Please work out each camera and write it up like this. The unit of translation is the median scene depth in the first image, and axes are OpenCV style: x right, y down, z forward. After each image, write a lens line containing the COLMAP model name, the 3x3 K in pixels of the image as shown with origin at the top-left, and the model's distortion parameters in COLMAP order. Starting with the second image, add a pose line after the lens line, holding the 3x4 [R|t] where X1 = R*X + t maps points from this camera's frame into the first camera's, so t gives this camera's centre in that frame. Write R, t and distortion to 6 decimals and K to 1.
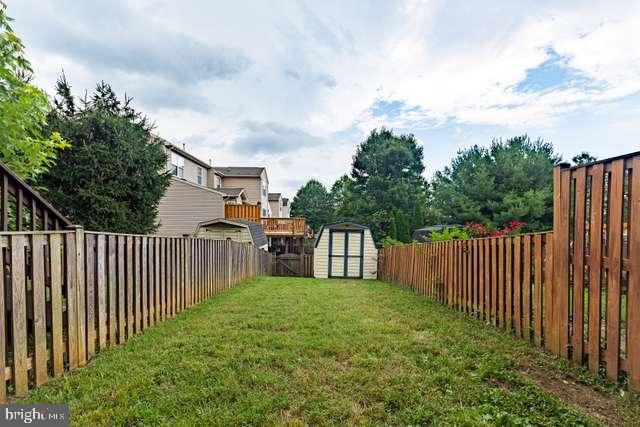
lens RADIAL K [[306.0, 0, 320.0], [0, 306.0, 213.5], [0, 0, 1]] dist [0.001410, -0.000225]
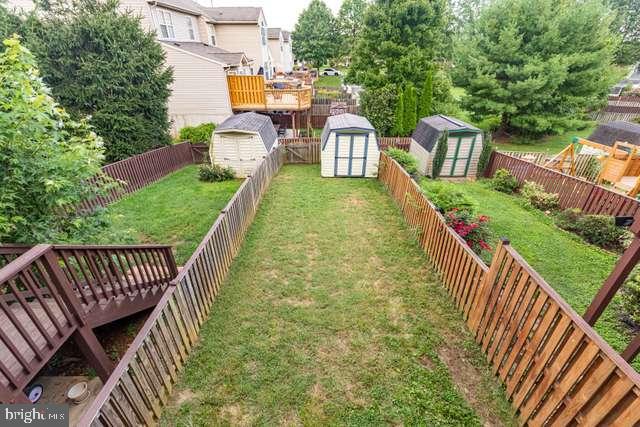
lens RADIAL K [[295.2, 0, 318.7], [0, 295.2, 216.2], [0, 0, 1]] dist [0.000352, -0.000126]
pose [[0.999747, -0.000259, -0.022497, -0.005986], [0.011274, 0.871093, 0.490988, -0.195949], [0.019470, -0.491118, 0.870876, -0.026478]]
